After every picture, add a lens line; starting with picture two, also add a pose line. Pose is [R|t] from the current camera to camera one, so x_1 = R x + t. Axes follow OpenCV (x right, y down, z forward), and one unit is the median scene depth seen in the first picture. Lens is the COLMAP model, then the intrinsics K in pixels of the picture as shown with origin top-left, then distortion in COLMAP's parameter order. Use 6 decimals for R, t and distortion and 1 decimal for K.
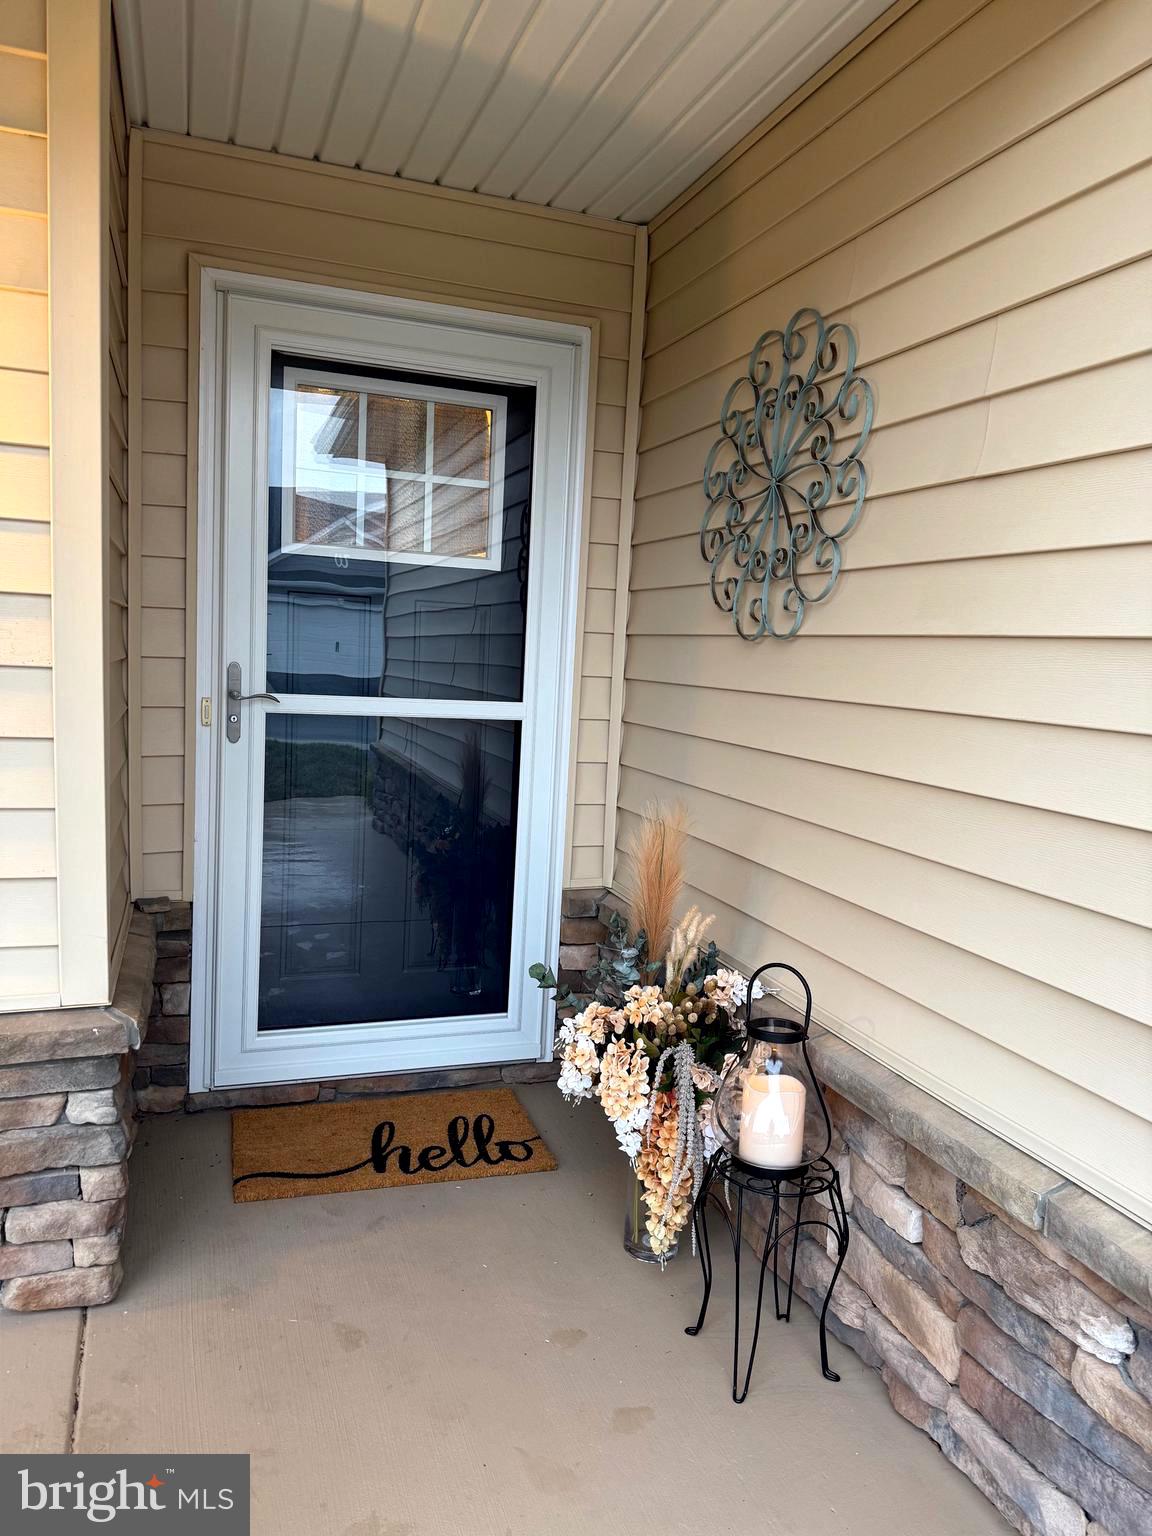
lens RADIAL K [[1150.4, 0, 585.3], [0, 1150.4, 768.1], [0, 0, 1]] dist [0.075163, -0.093873]
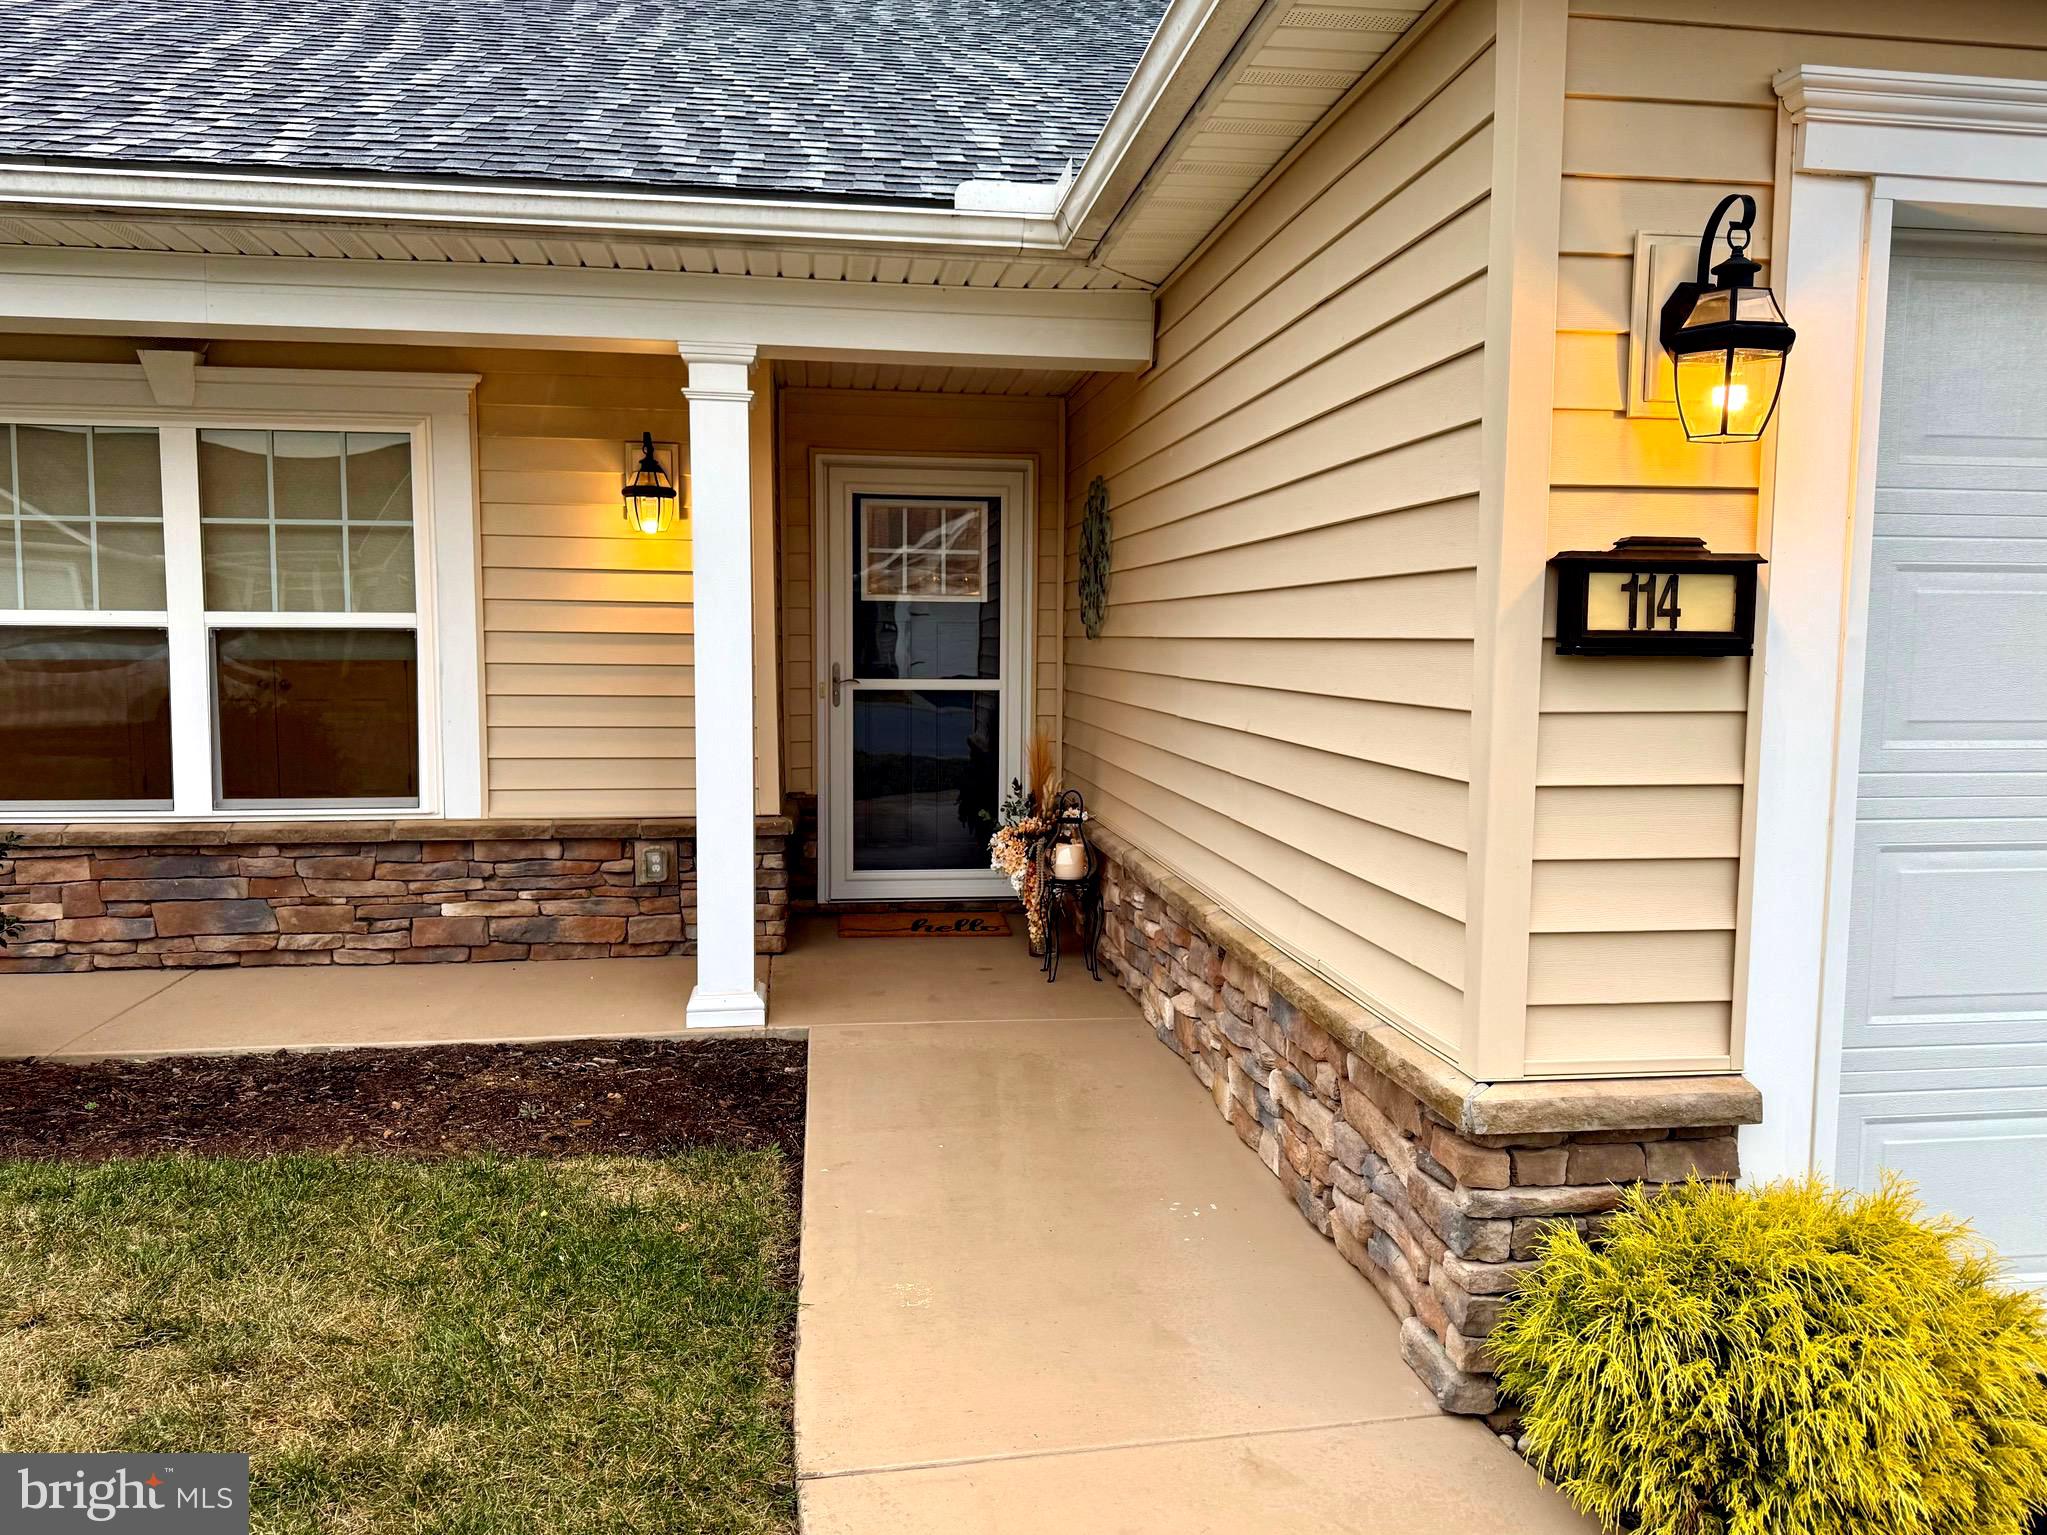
lens RADIAL K [[1533.2, 0, 1029.7], [0, 1533.2, 809.9], [0, 0, 1]] dist [0.075163, -0.093873]
pose [[0.979136, -0.017667, -0.202436, 0.536208], [0.018096, 0.999836, 0.000265, 0.162271], [0.202398, -0.003923, 0.979296, -1.460232]]
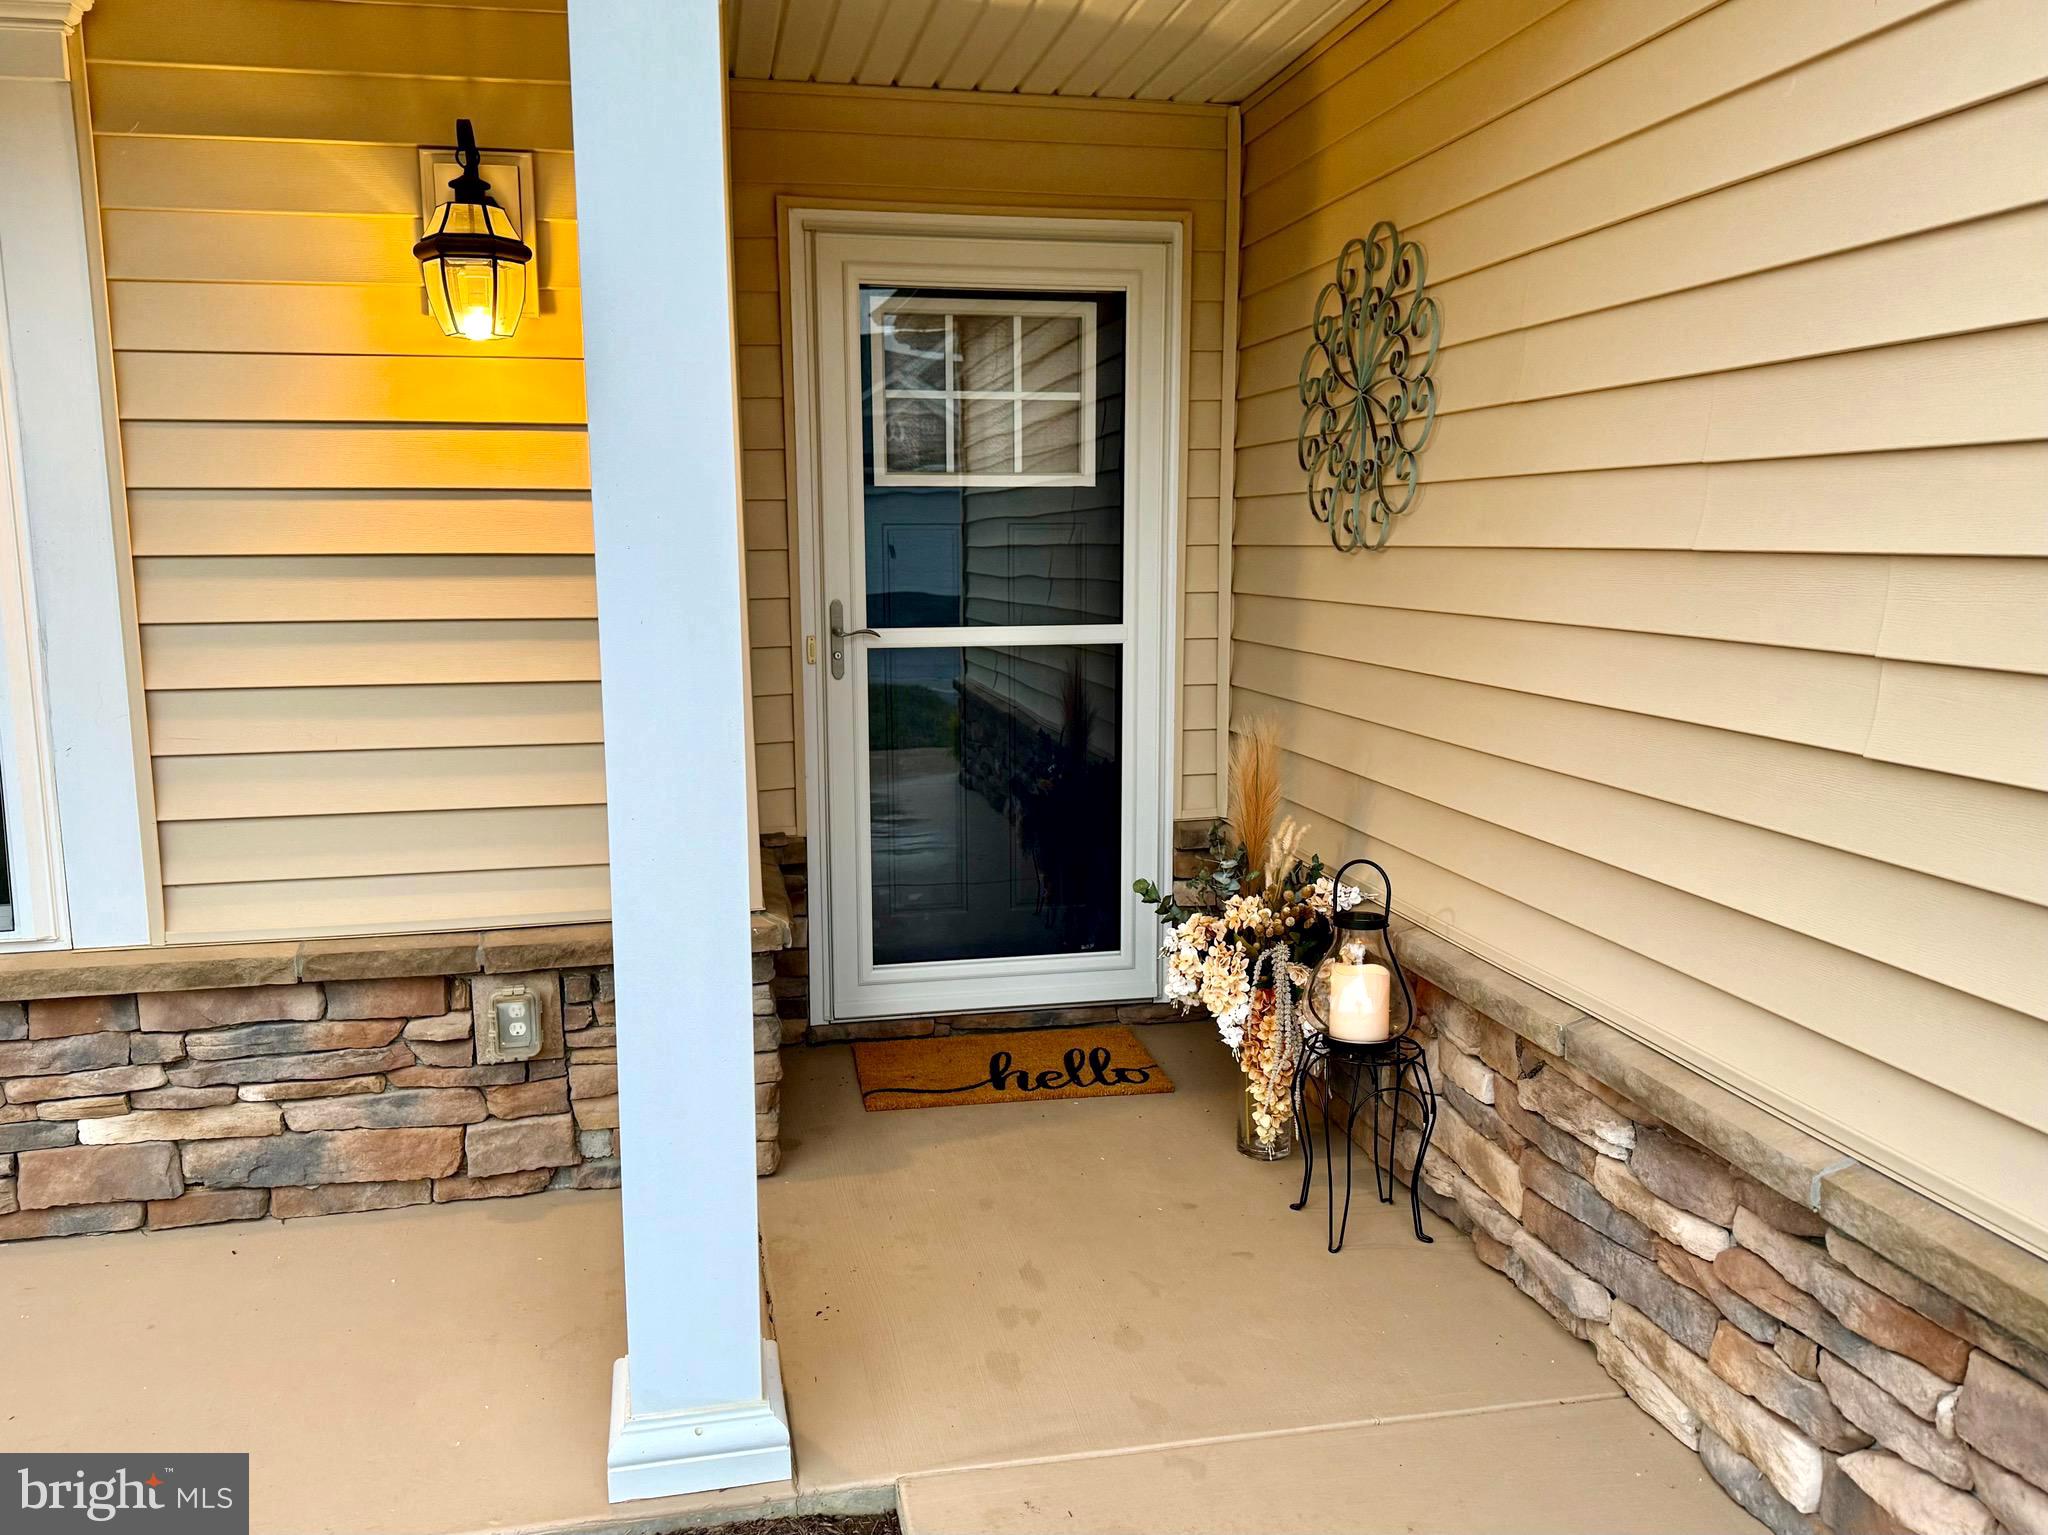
lens RADIAL K [[1609.6, 0, 1004.8], [0, 1609.6, 805.7], [0, 0, 1]] dist [0.037160, -0.048795]
pose [[0.988541, -0.032351, -0.147446, 0.049129], [0.040966, 0.997603, 0.055769, 0.017520], [0.145288, -0.061170, 0.987497, -0.416001]]
